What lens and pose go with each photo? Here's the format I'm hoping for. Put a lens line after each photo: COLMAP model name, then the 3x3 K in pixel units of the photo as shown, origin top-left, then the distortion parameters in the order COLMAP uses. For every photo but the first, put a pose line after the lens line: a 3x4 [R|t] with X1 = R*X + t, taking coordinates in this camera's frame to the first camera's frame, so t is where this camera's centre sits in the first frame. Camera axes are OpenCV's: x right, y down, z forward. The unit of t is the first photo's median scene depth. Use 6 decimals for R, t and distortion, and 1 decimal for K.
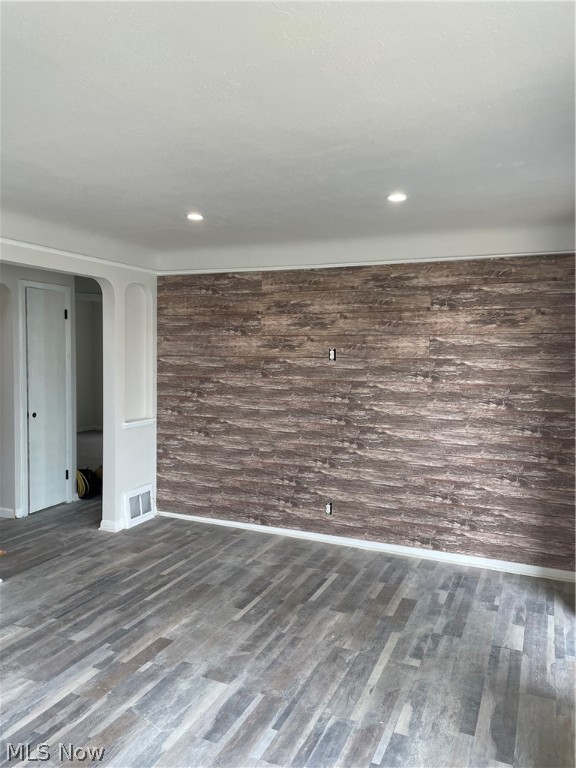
lens RADIAL K [[579.5, 0, 284.0], [0, 579.5, 384.2], [0, 0, 1]] dist [0.017015, -0.027768]
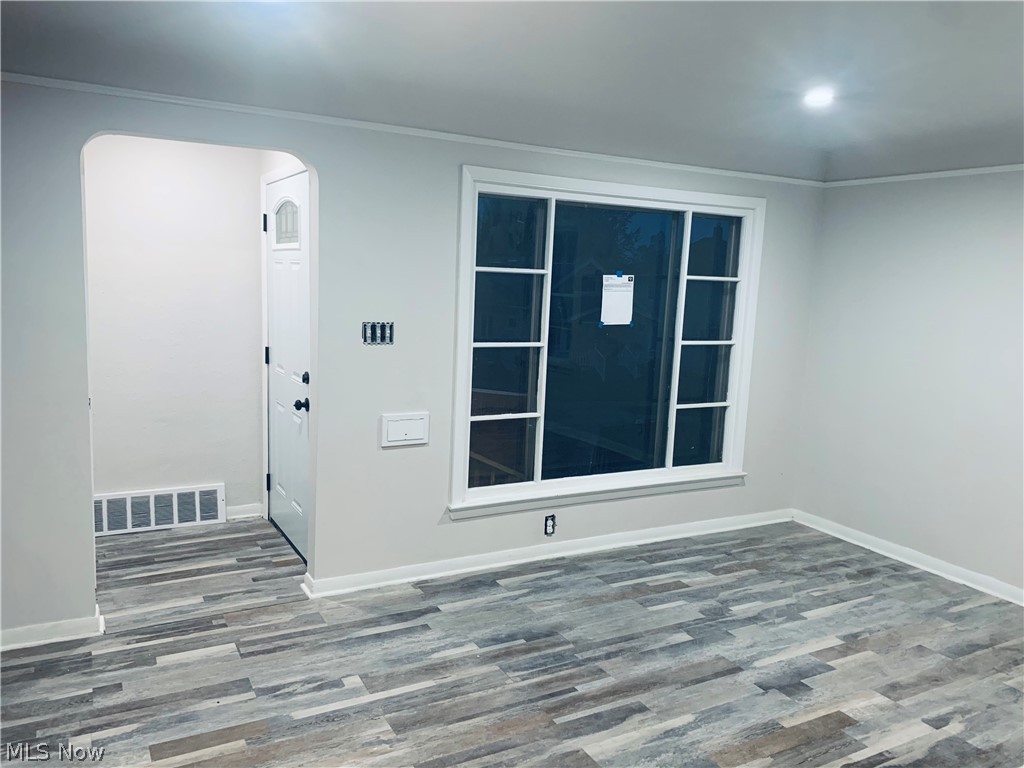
lens RADIAL K [[782.7, 0, 509.4], [0, 782.7, 365.2], [0, 0, 1]] dist [0.010183, -0.011978]
pose [[-0.795789, -0.120072, 0.593551, -0.579158], [-0.013269, 0.983368, 0.181140, -0.141945], [-0.605428, 0.136273, -0.784147, 1.853096]]
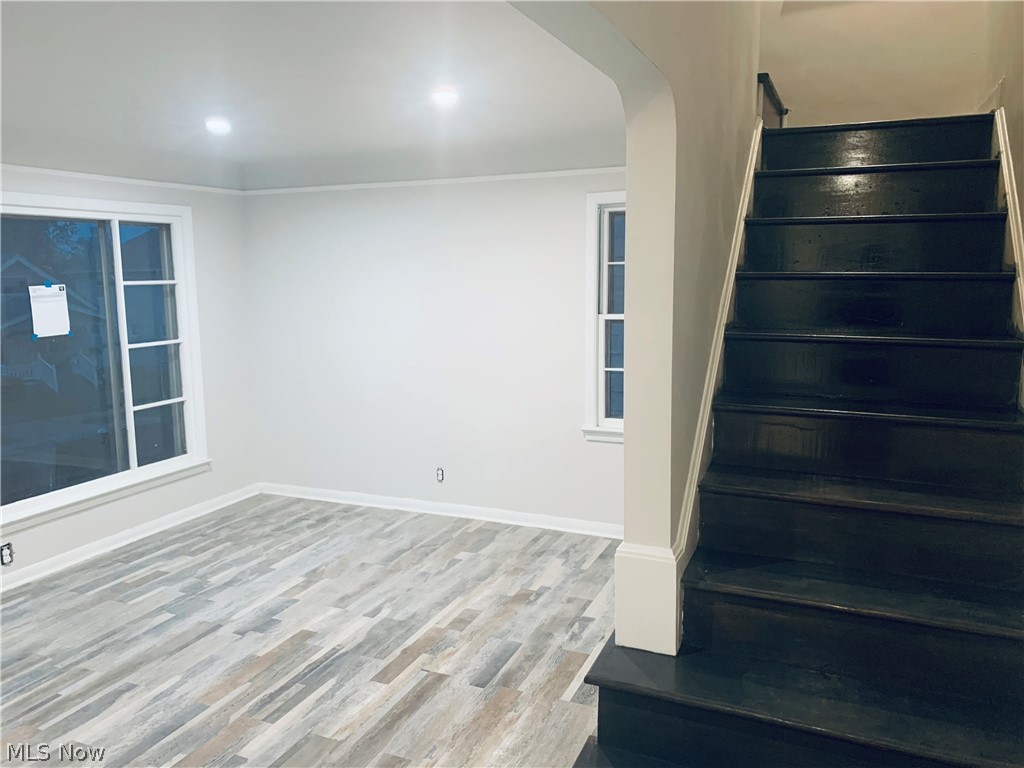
lens RADIAL K [[782.7, 0, 508.7], [0, 782.7, 375.2], [0, 0, 1]] dist [0.010183, -0.011978]
pose [[-0.999969, 0.001193, -0.007781, -0.707485], [-0.000426, 0.978788, 0.204877, -0.187379], [0.007860, 0.204874, -0.978757, 2.032381]]
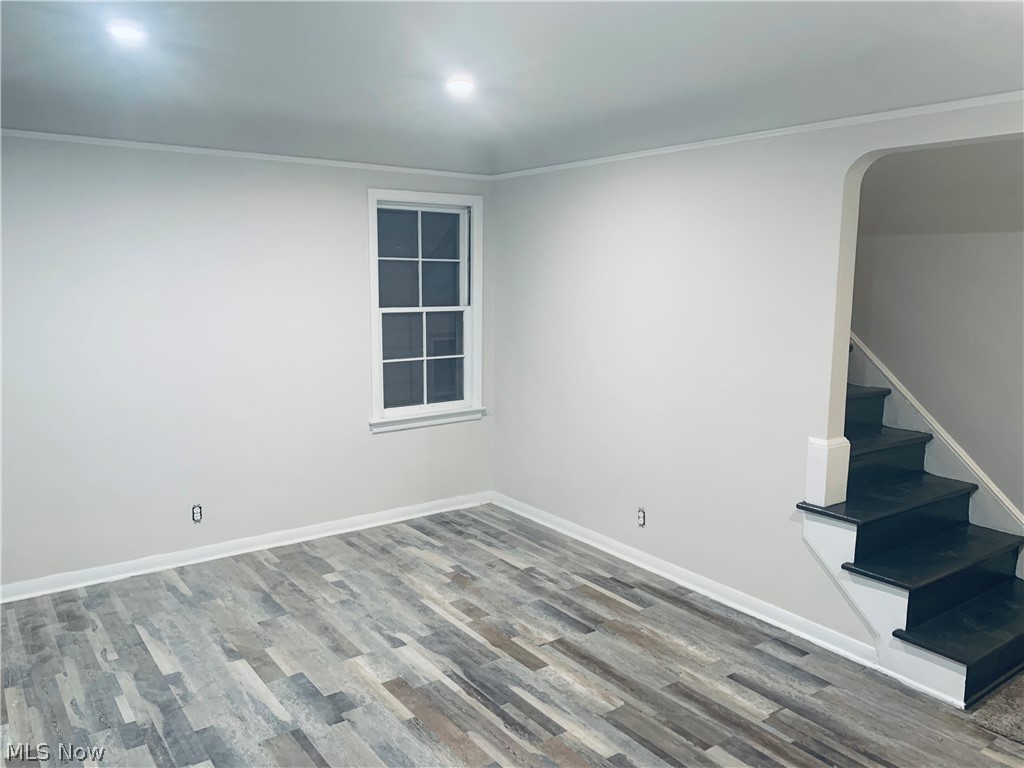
lens RADIAL K [[782.7, 0, 494.9], [0, 782.7, 383.1], [0, 0, 1]] dist [0.010183, -0.011978]
pose [[-0.503131, 0.104396, -0.857882, 0.552768], [-0.071340, 0.984272, 0.161616, -0.098098], [0.861261, 0.142515, -0.487770, 1.392084]]
